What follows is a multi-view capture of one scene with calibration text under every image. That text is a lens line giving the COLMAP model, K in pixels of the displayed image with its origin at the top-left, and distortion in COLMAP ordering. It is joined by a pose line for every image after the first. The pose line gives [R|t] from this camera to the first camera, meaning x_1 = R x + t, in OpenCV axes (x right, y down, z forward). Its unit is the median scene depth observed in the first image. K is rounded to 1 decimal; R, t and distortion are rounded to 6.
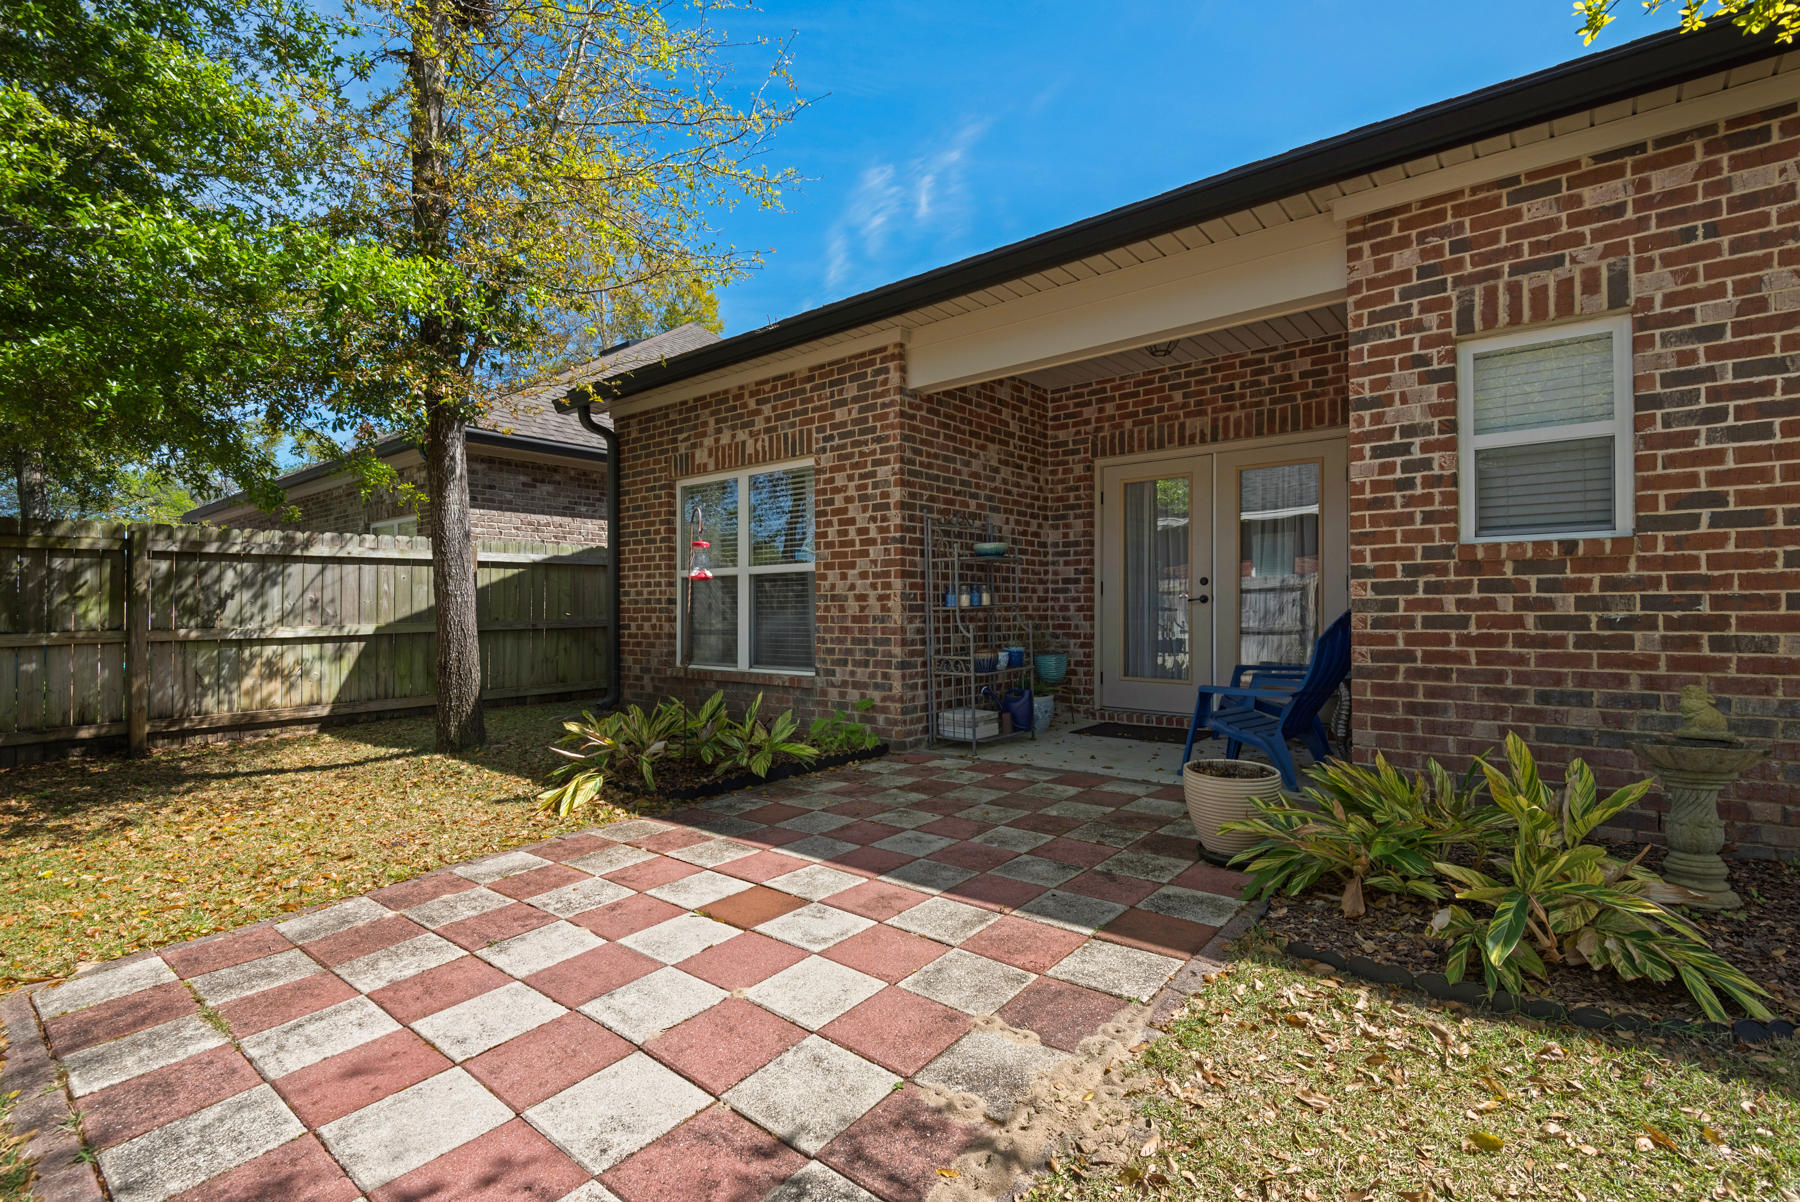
lens RADIAL K [[831.2, 0, 899.6], [0, 831.2, 600.0], [0, 0, 1]] dist [-0.005103, -0.001051]
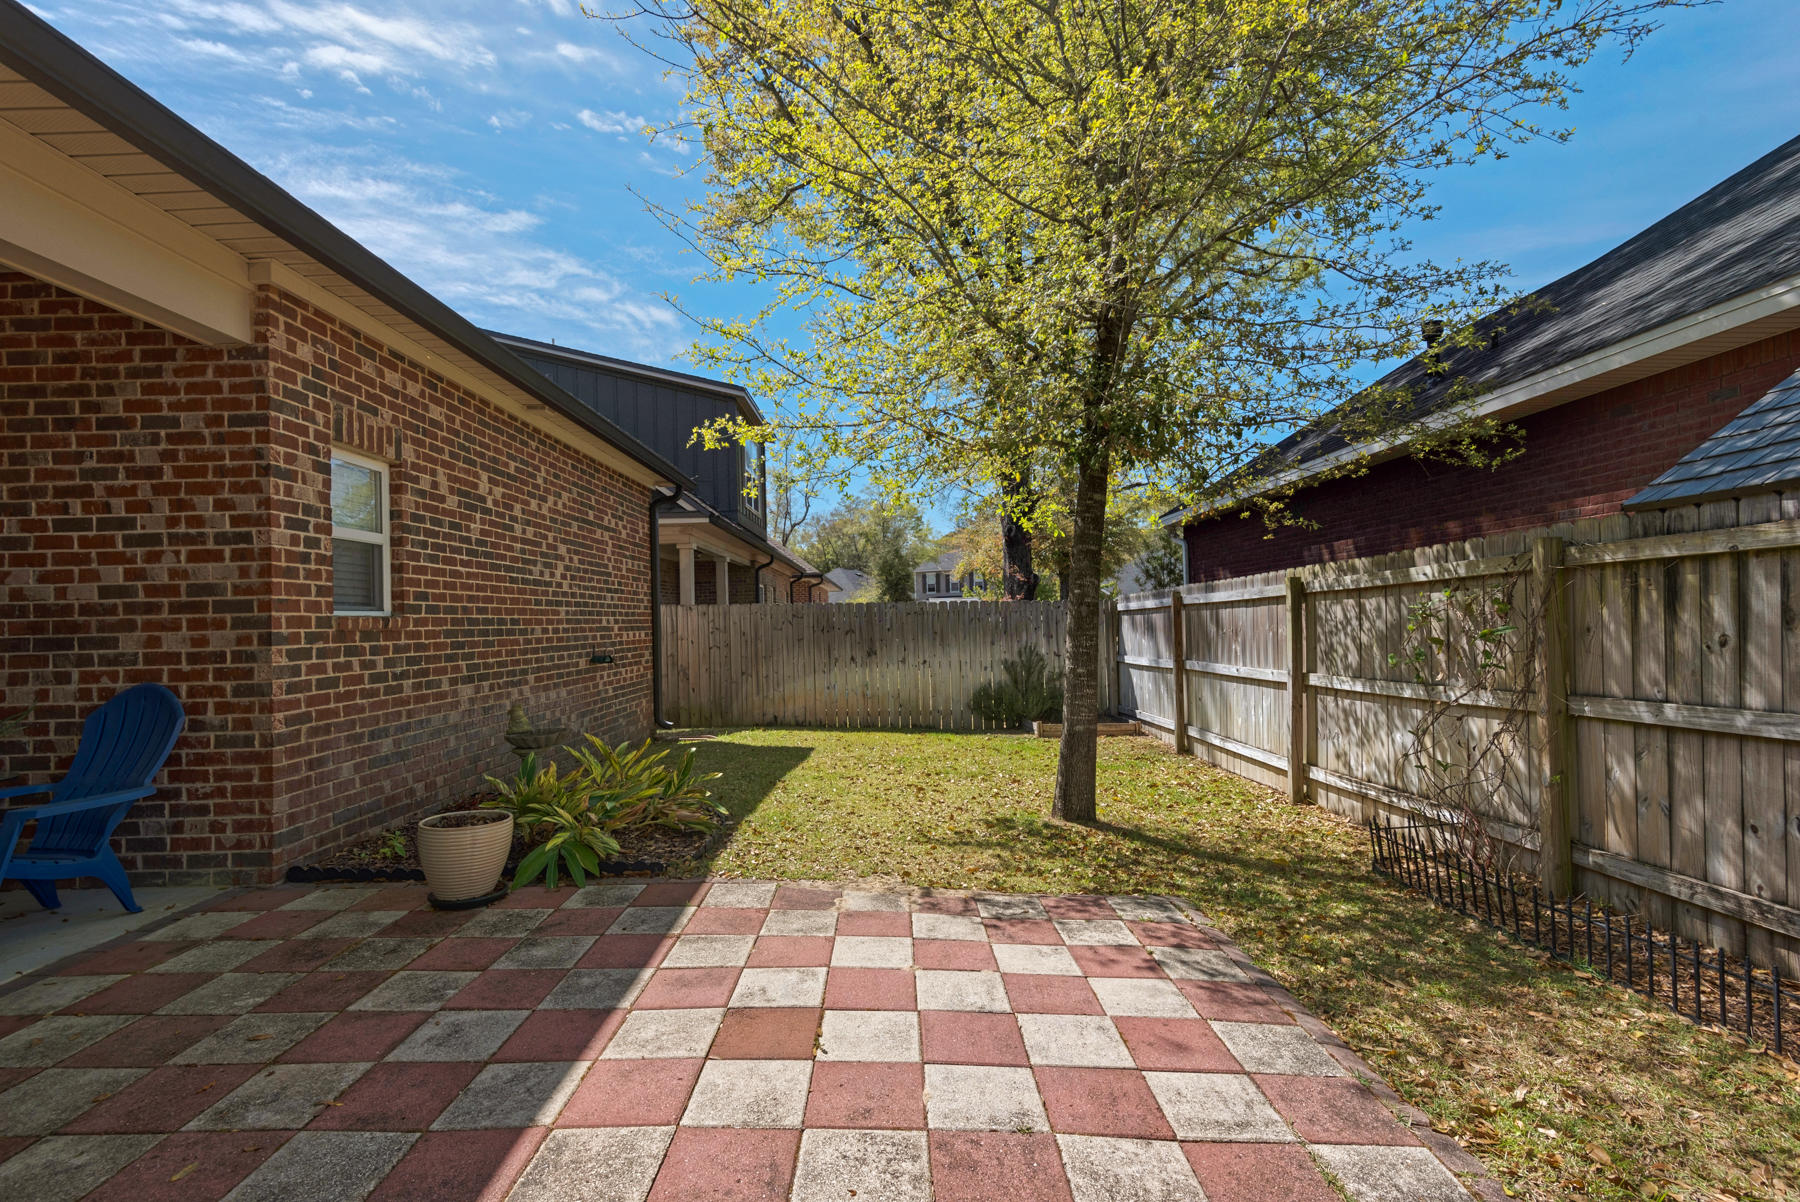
lens RADIAL K [[813.2, 0, 886.8], [0, 813.2, 592.5], [0, 0, 1]] dist [0.022267, -0.009676]
pose [[-0.630888, 0.048779, 0.774339, -0.710182], [0.018415, 0.998682, -0.047907, -0.030115], [-0.775656, -0.015964, -0.630955, 1.107662]]
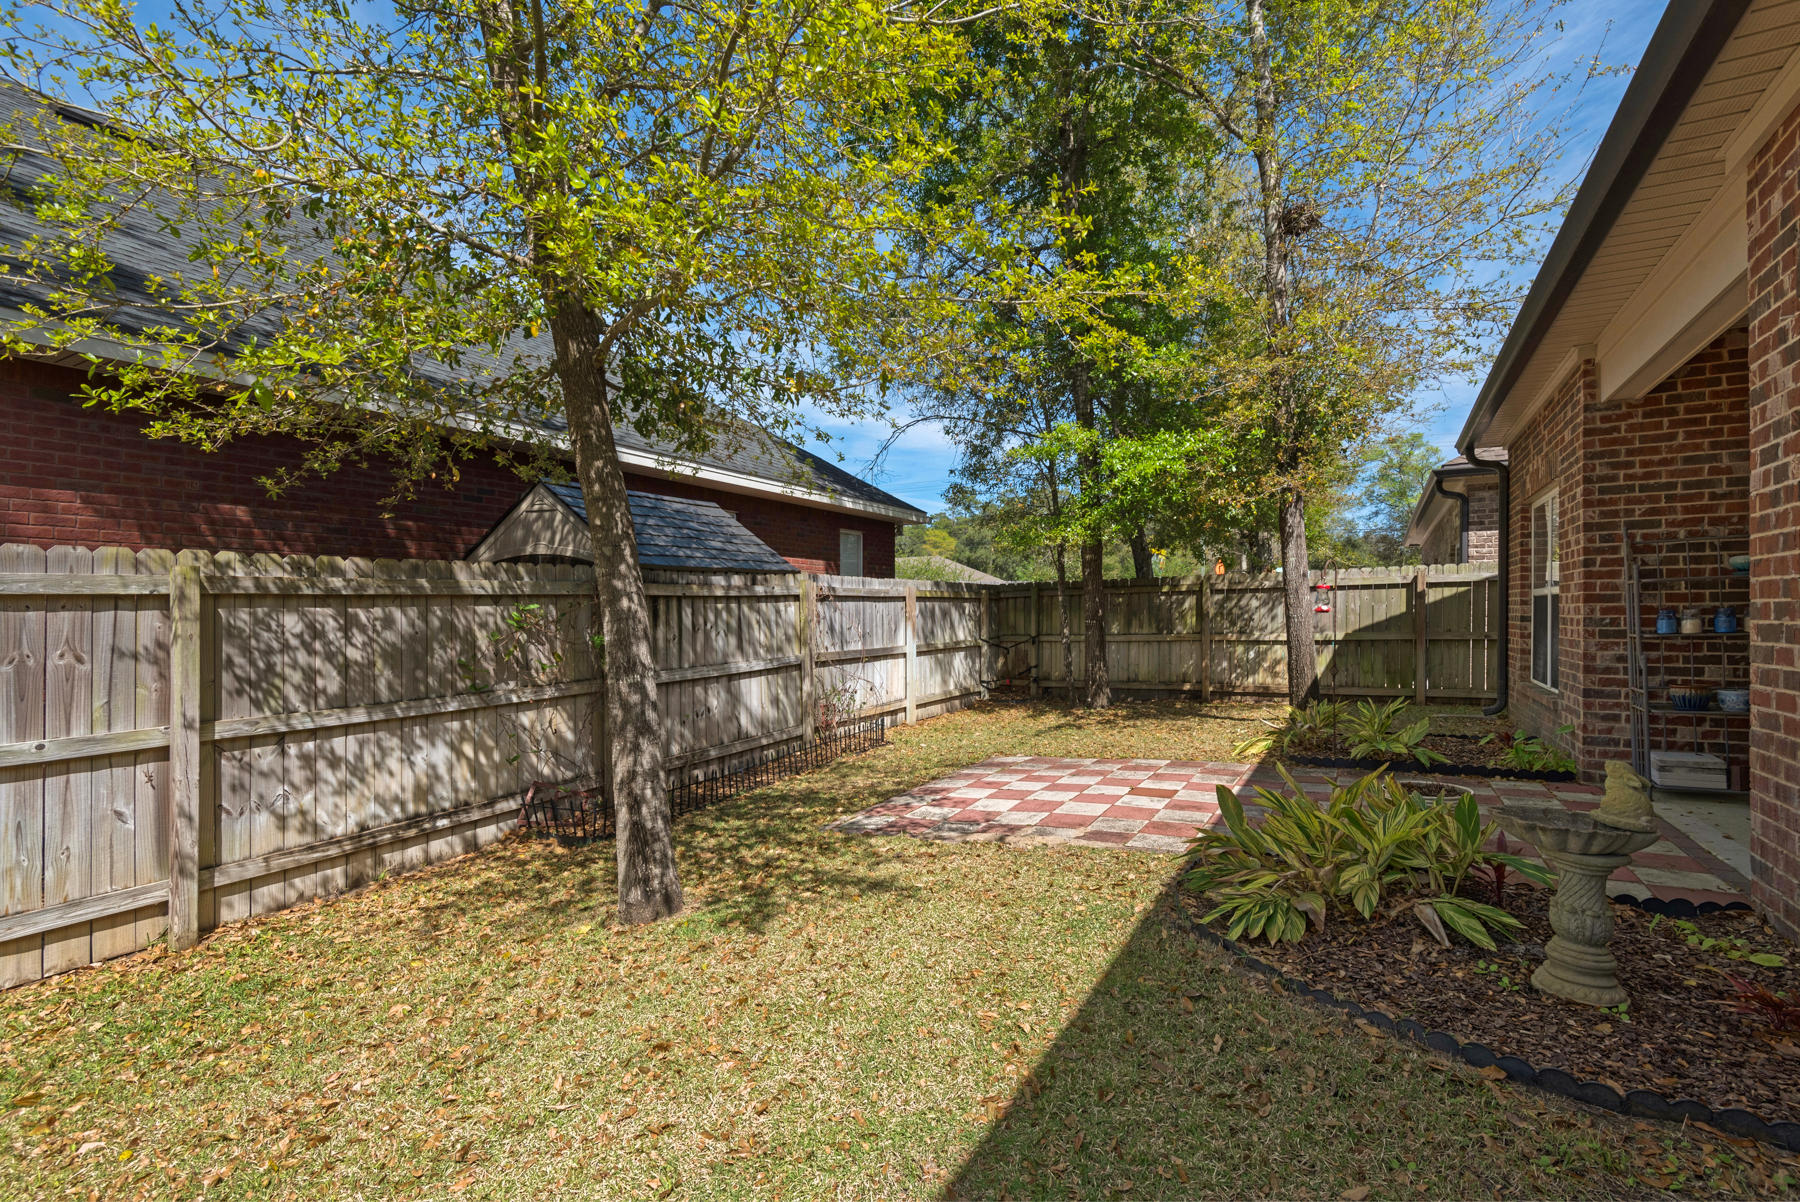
lens RADIAL K [[813.2, 0, 907.3], [0, 813.2, 599.4], [0, 0, 1]] dist [0.022267, -0.009676]
pose [[0.173889, -0.012441, -0.984687, 1.232930], [0.020174, 0.999755, -0.009069, -0.058360], [0.984559, -0.018288, 0.174098, 0.085844]]
